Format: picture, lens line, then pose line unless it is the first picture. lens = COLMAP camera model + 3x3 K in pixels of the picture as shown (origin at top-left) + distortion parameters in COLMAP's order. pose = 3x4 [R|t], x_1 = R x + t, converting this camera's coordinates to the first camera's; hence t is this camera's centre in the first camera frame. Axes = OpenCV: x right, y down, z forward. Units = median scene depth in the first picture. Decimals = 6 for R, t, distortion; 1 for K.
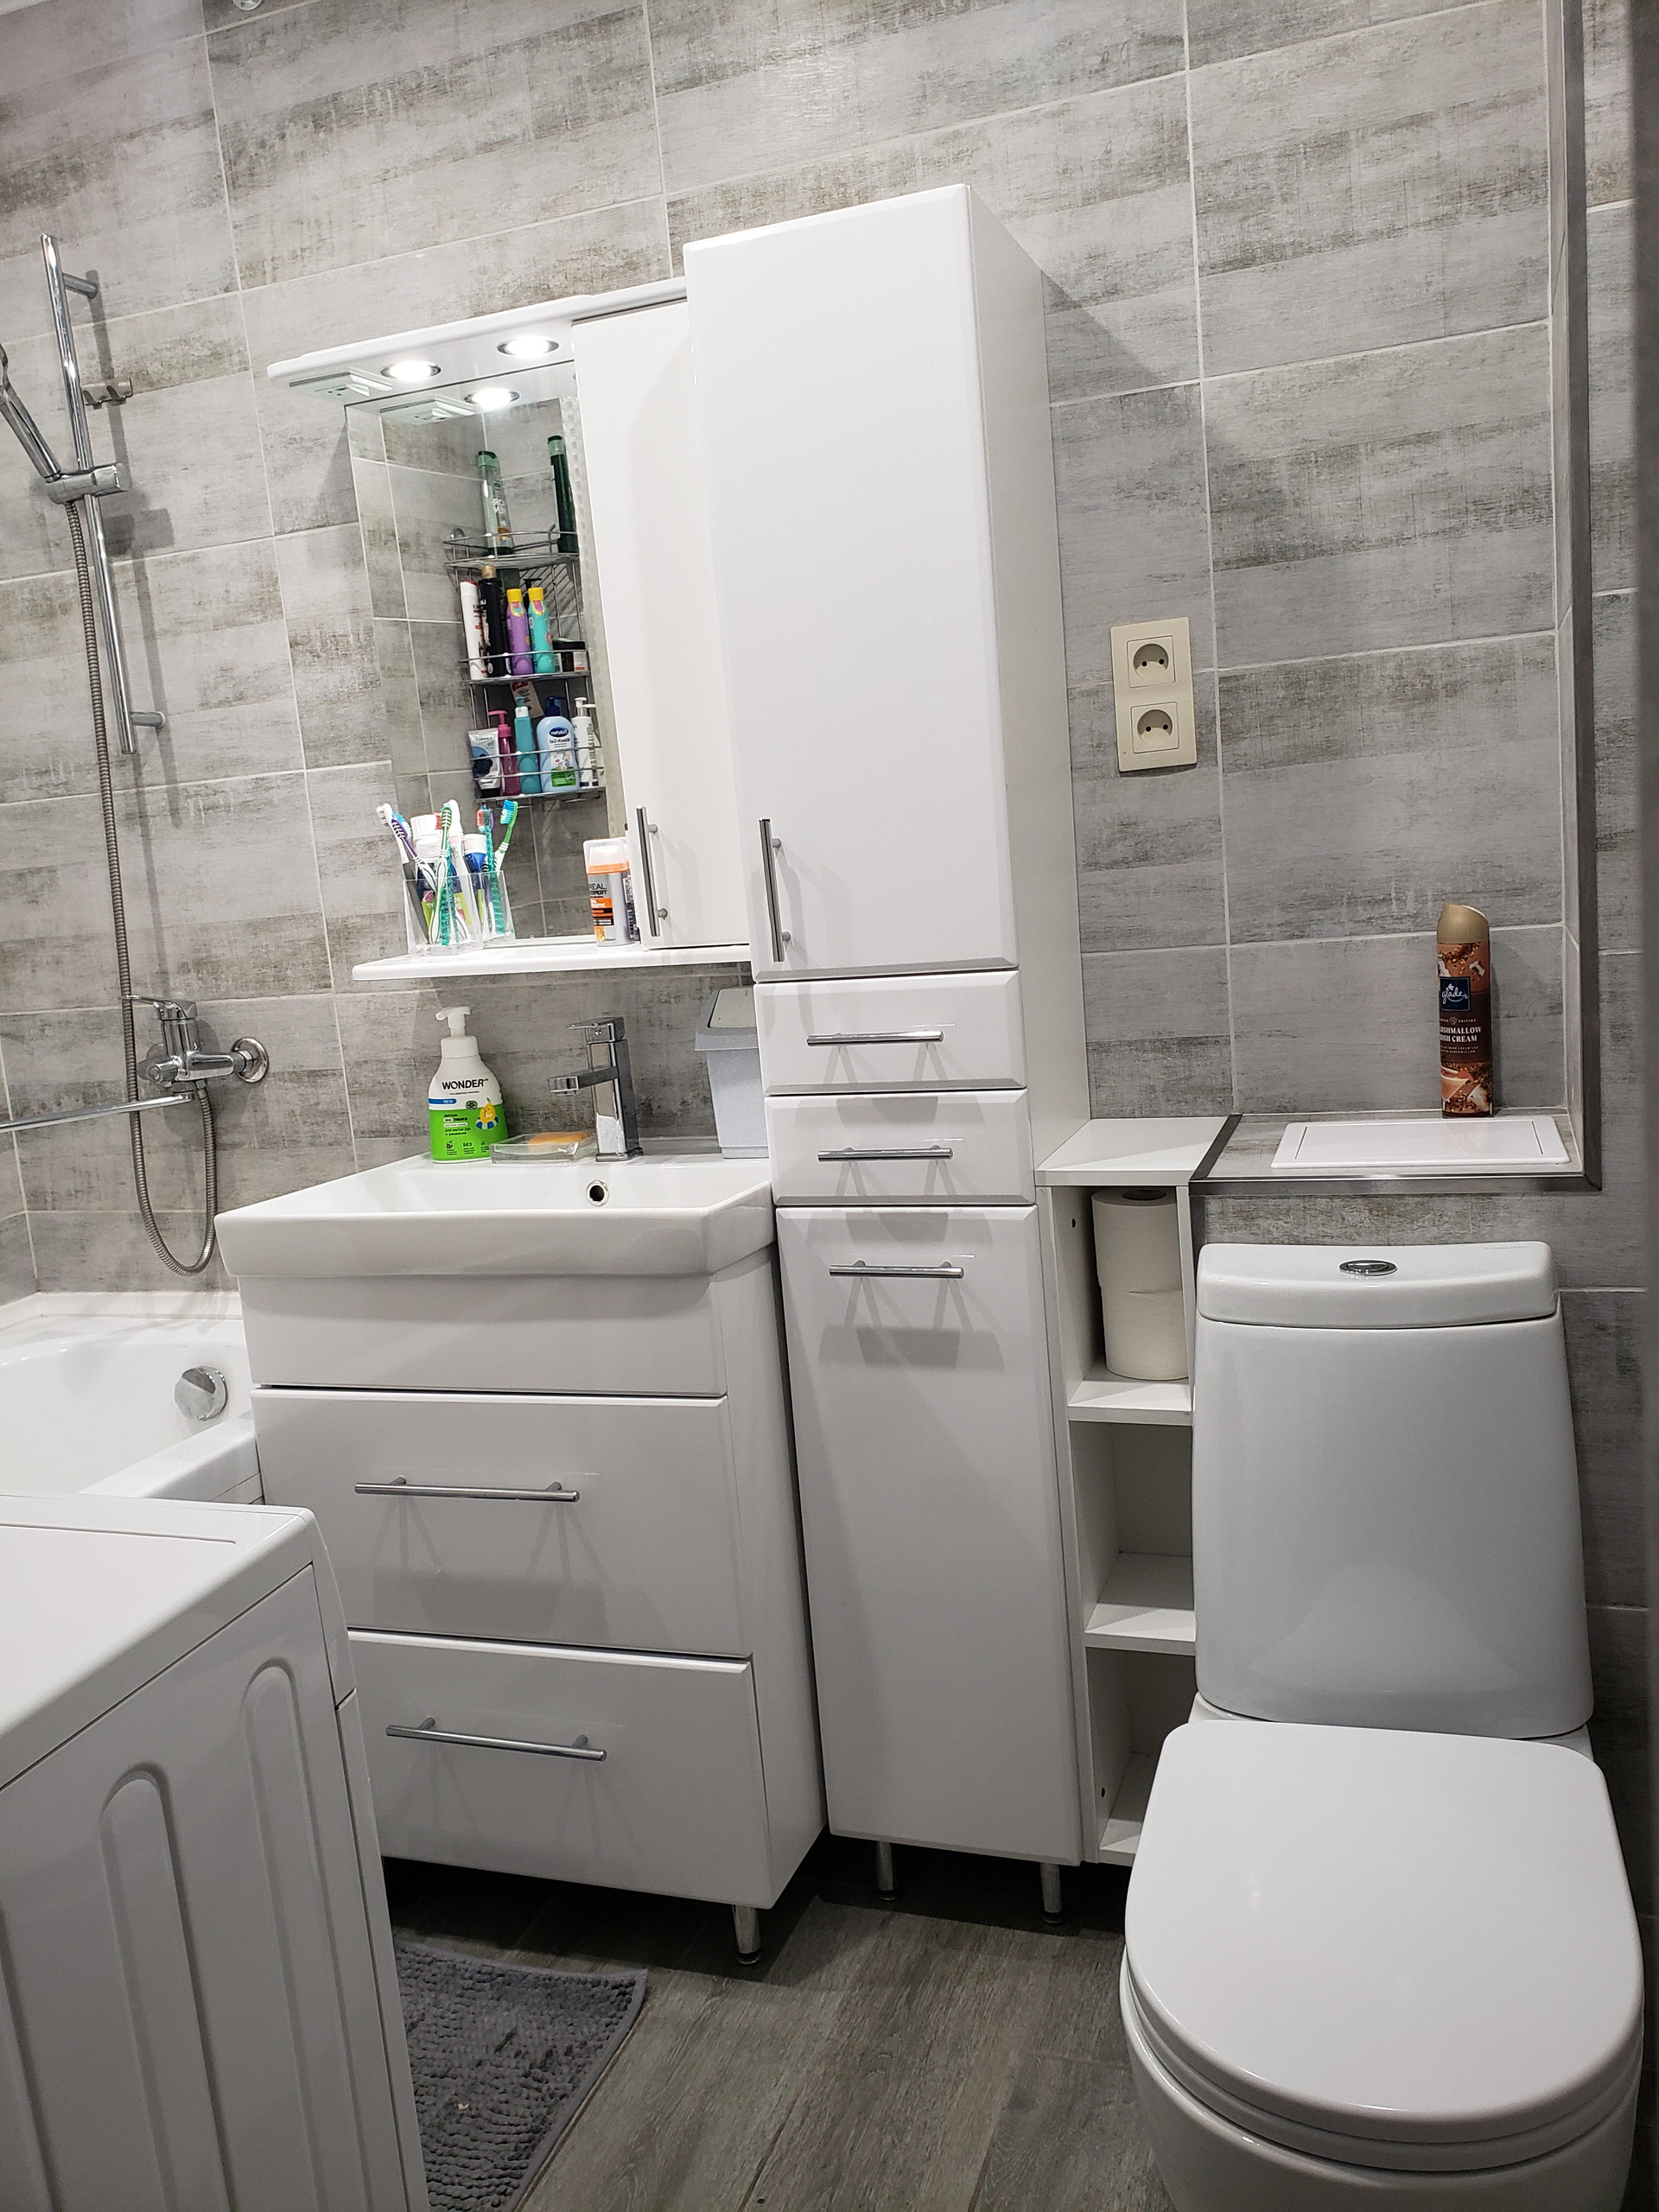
lens RADIAL K [[1719.3, 0, 832.3], [0, 1719.3, 1103.7], [0, 0, 1]] dist [0.000053, 0.005536]
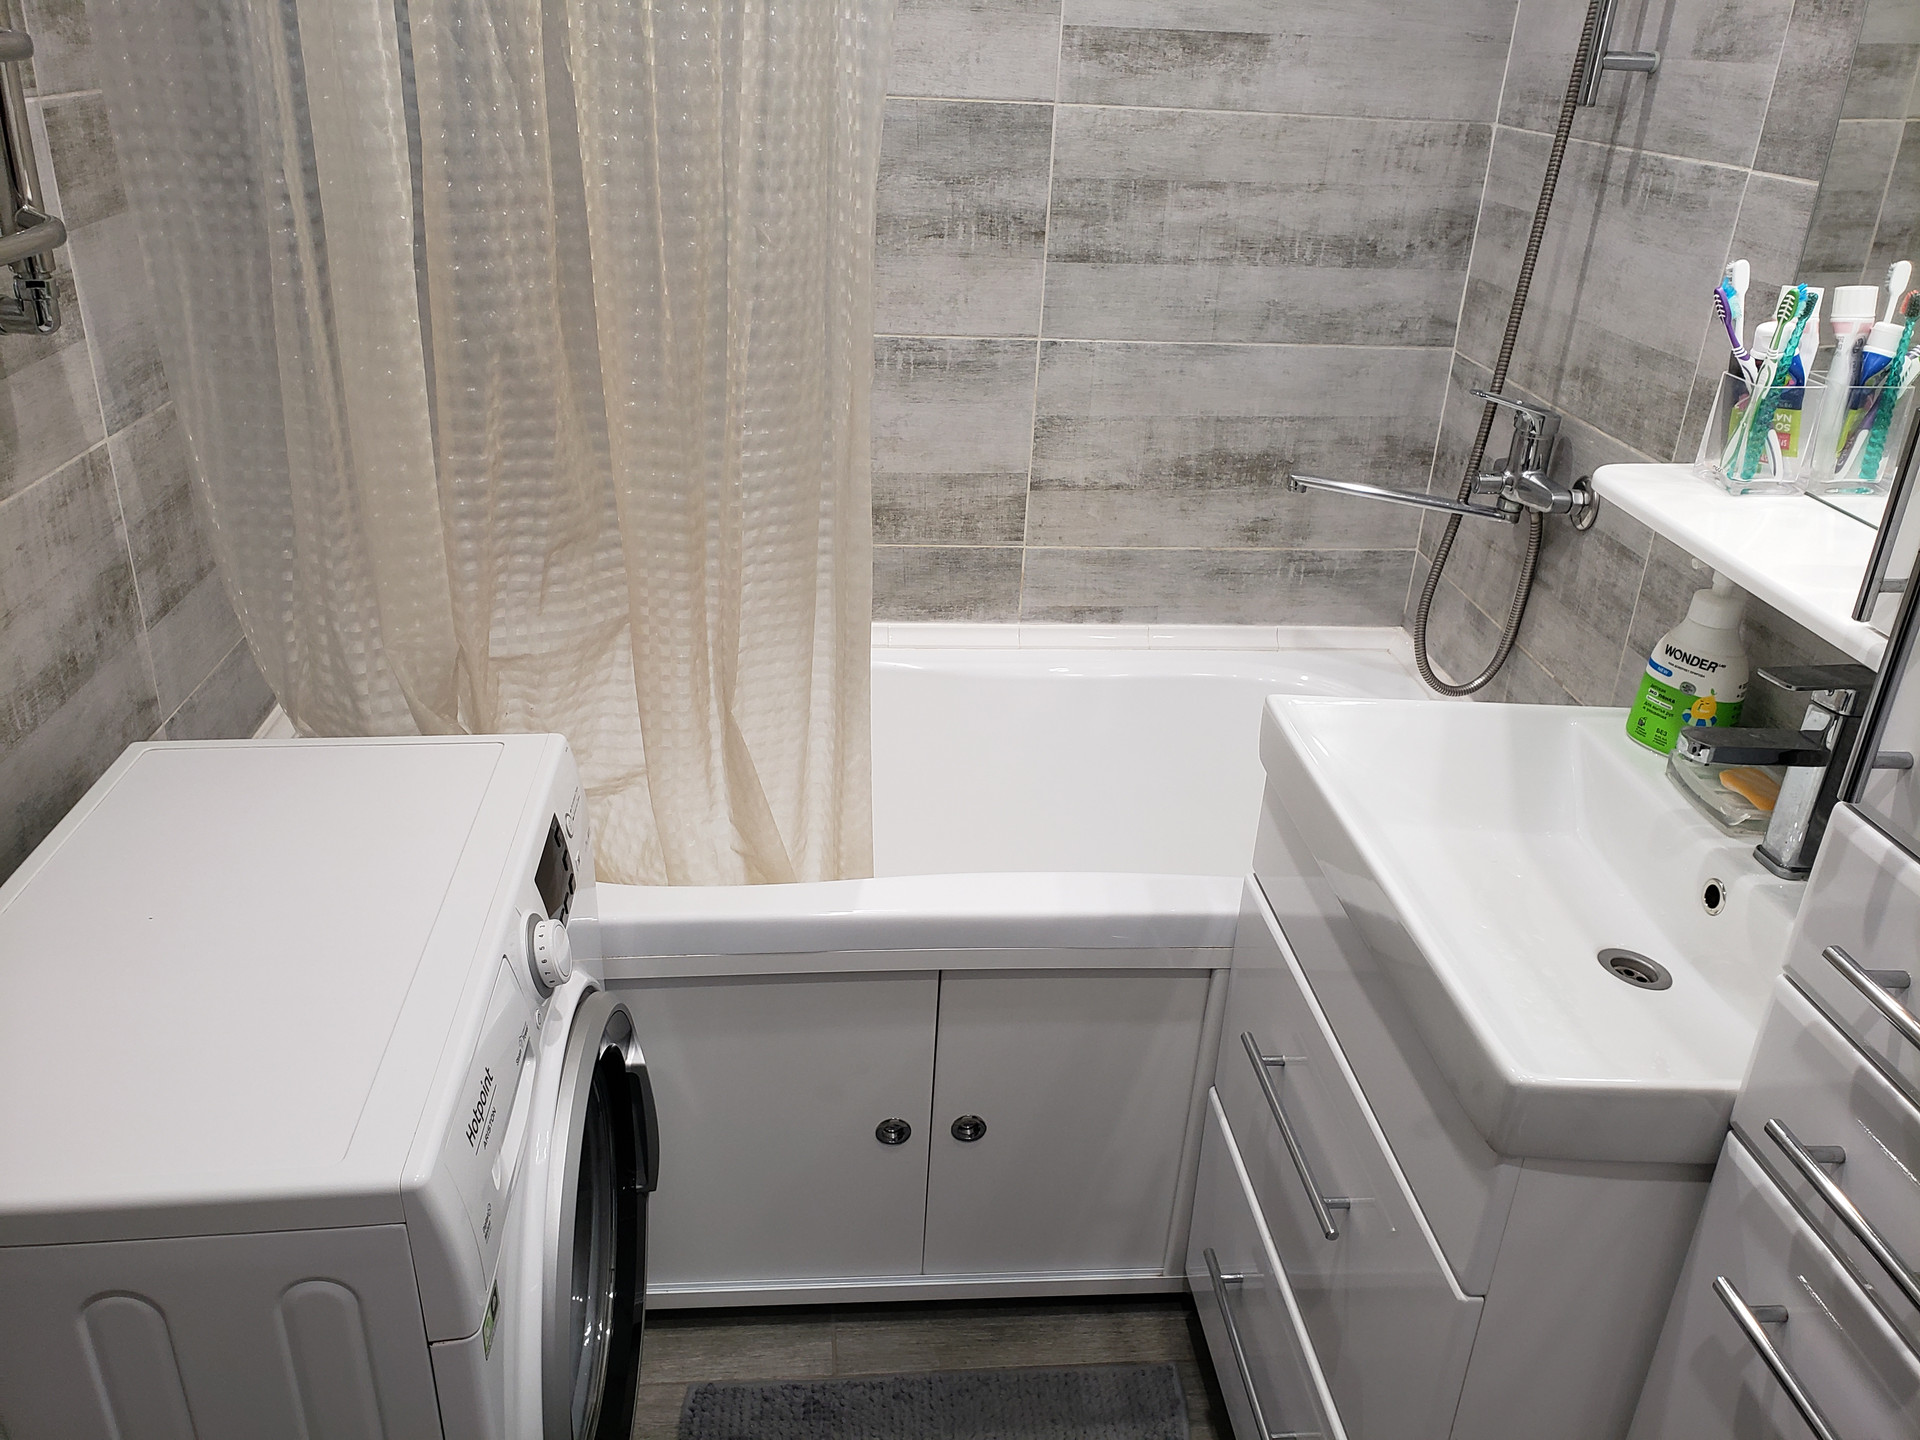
lens RADIAL K [[1492.3, 0, 965.7], [0, 1492.3, 720.9], [0, 0, 1]] dist [0.000053, 0.005536]
pose [[0.440762, 0.479471, -0.758839, 0.138137], [-0.241585, 0.877557, 0.414162, -0.166513], [0.864503, 0.000777, 0.502627, 0.381007]]
